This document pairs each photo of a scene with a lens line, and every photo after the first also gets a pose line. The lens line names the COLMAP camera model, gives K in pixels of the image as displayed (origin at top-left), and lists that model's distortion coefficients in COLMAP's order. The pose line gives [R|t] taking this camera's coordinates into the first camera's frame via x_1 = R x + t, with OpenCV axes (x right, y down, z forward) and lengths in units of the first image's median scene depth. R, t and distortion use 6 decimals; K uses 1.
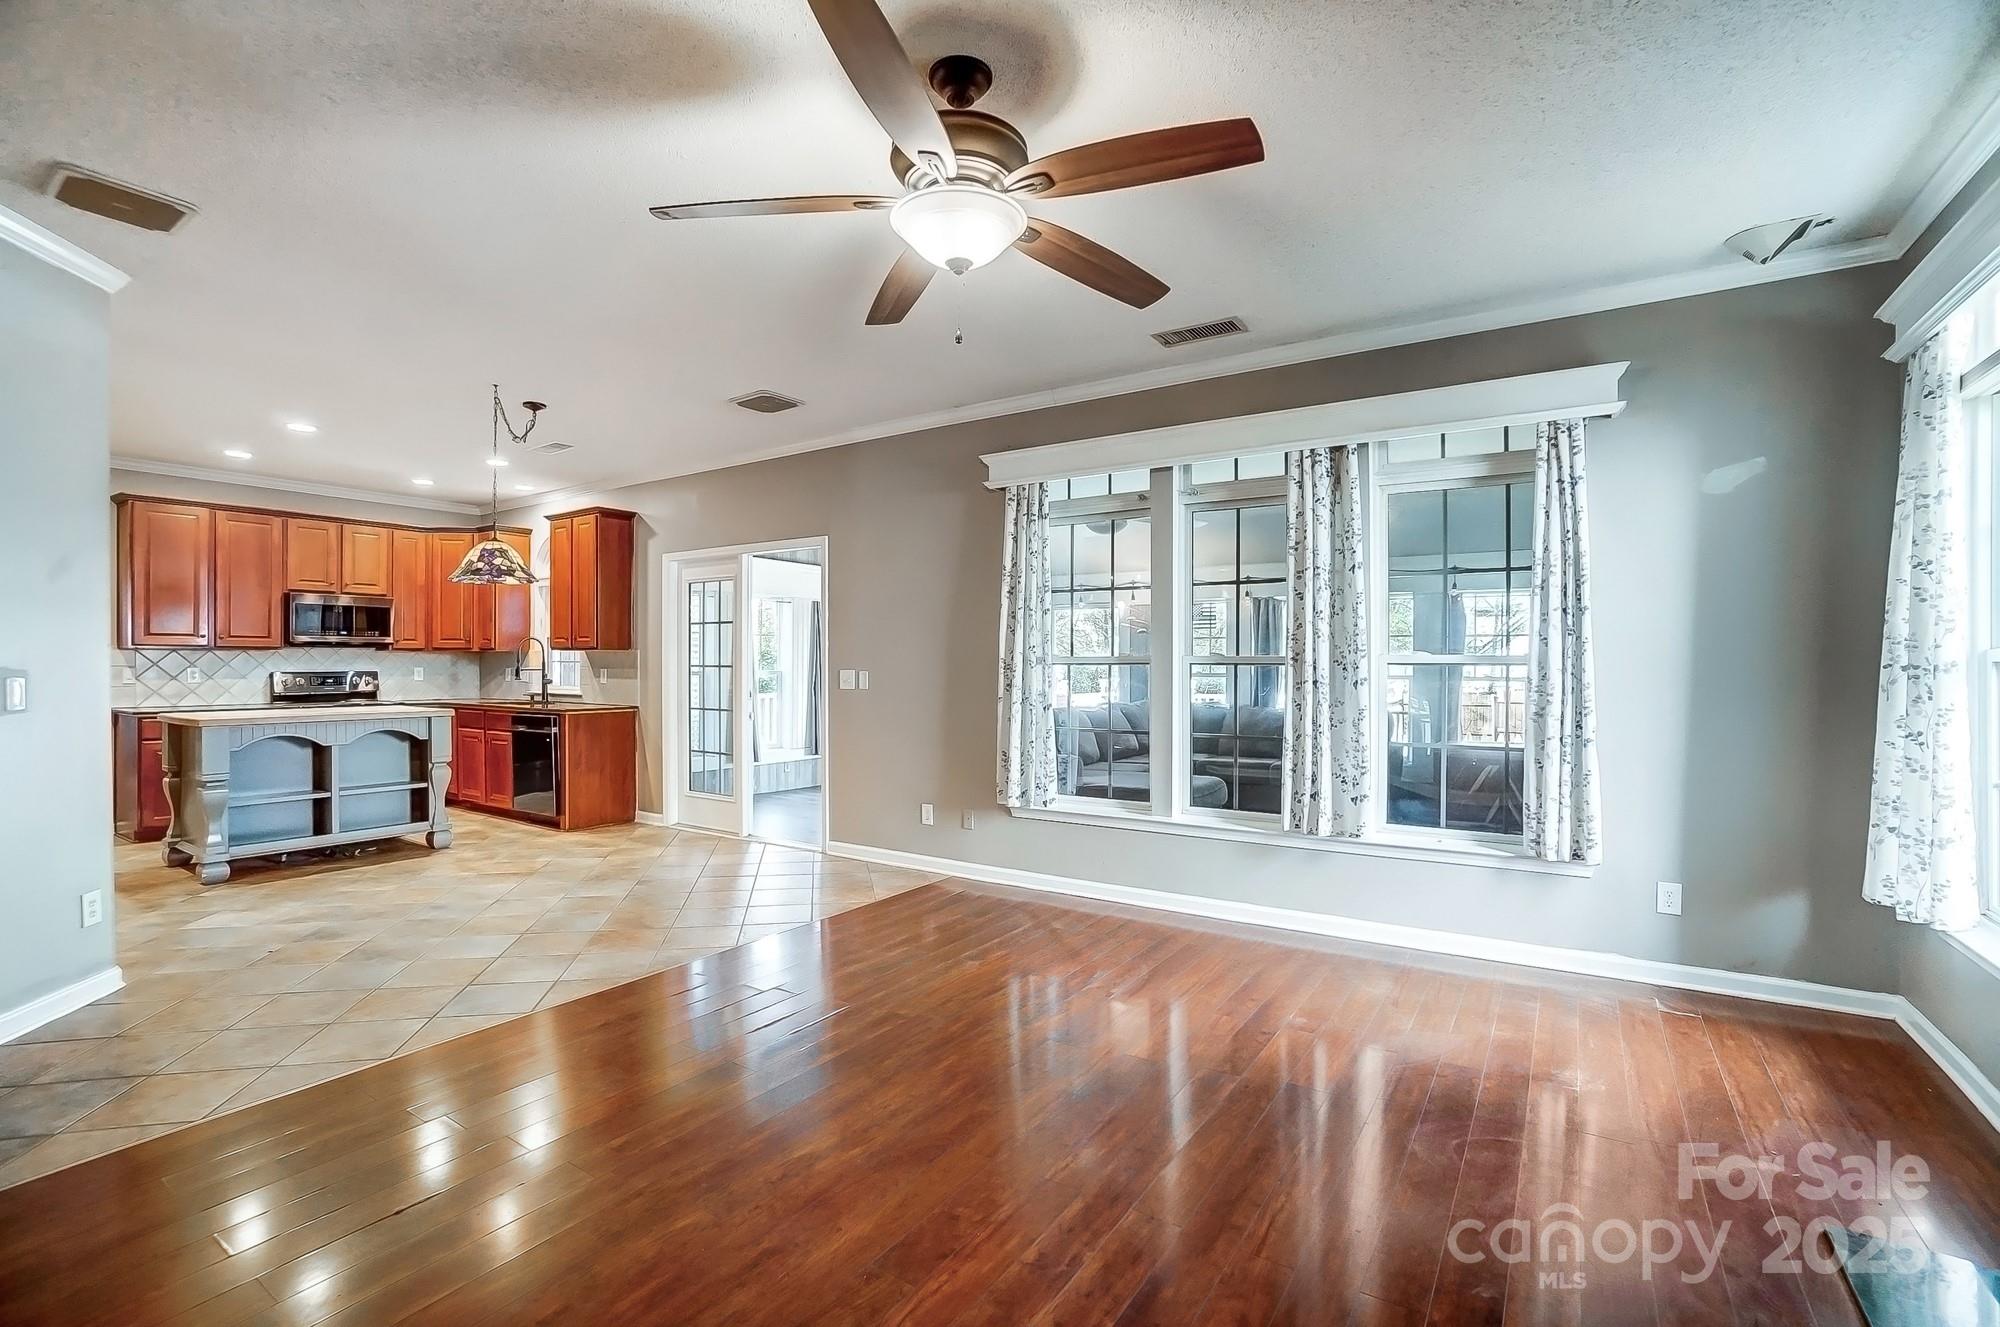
lens RADIAL K [[893.7, 0, 1003.6], [0, 893.7, 666.6], [0, 0, 1]] dist [-0.064831, 0.024127]
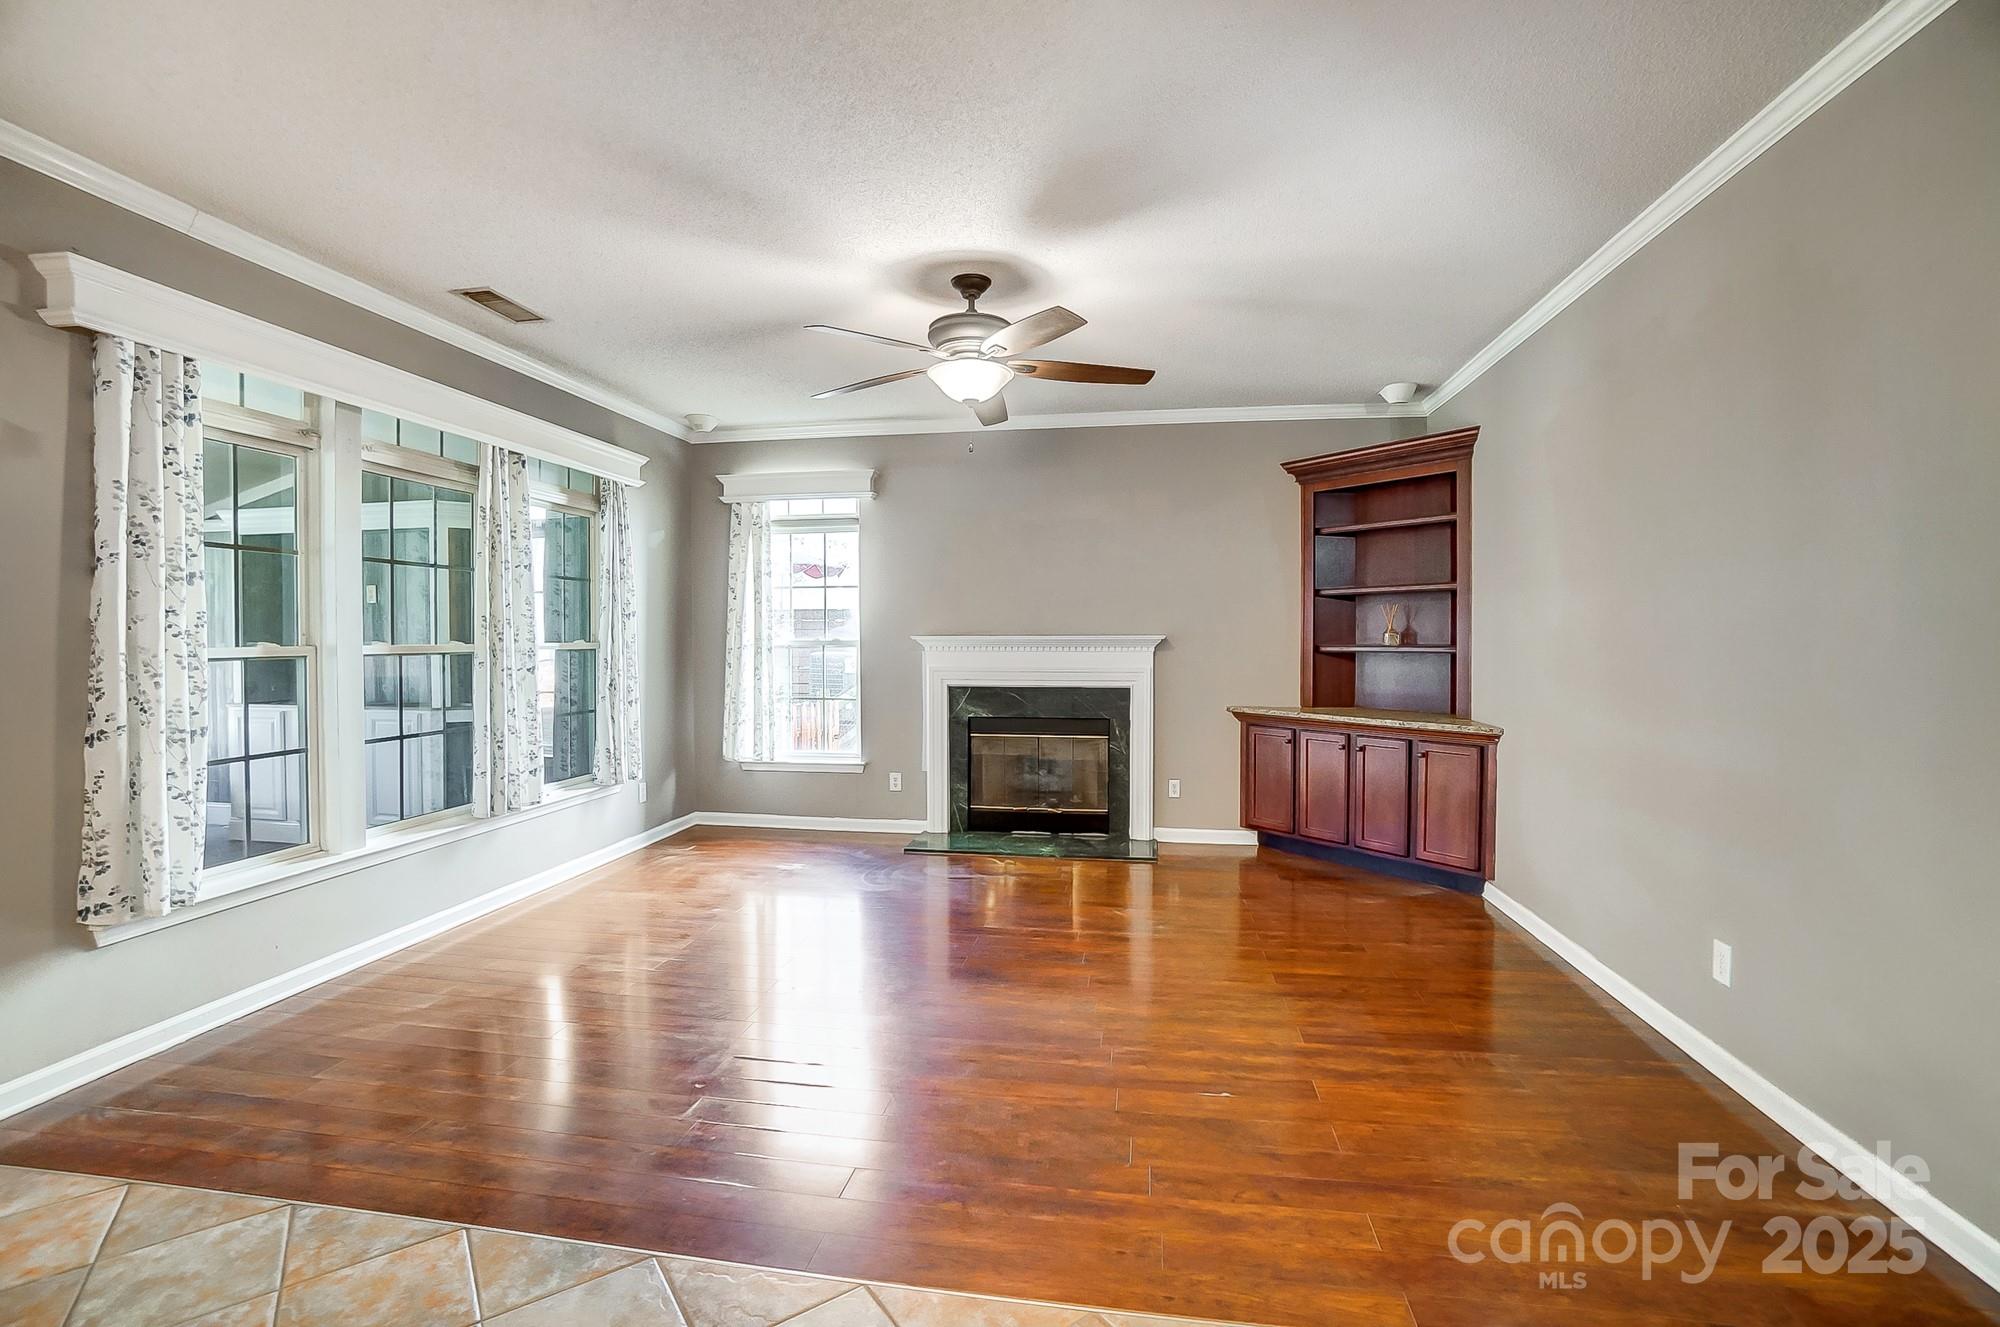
lens RADIAL K [[904.7, 0, 995.8], [0, 904.7, 633.7], [0, 0, 1]] dist [-0.066422, 0.025204]
pose [[-0.406483, 0.002188, 0.913656, -0.496607], [0.007982, 0.999967, 0.001156, -0.012115], [-0.913623, 0.007763, -0.406488, 0.519093]]
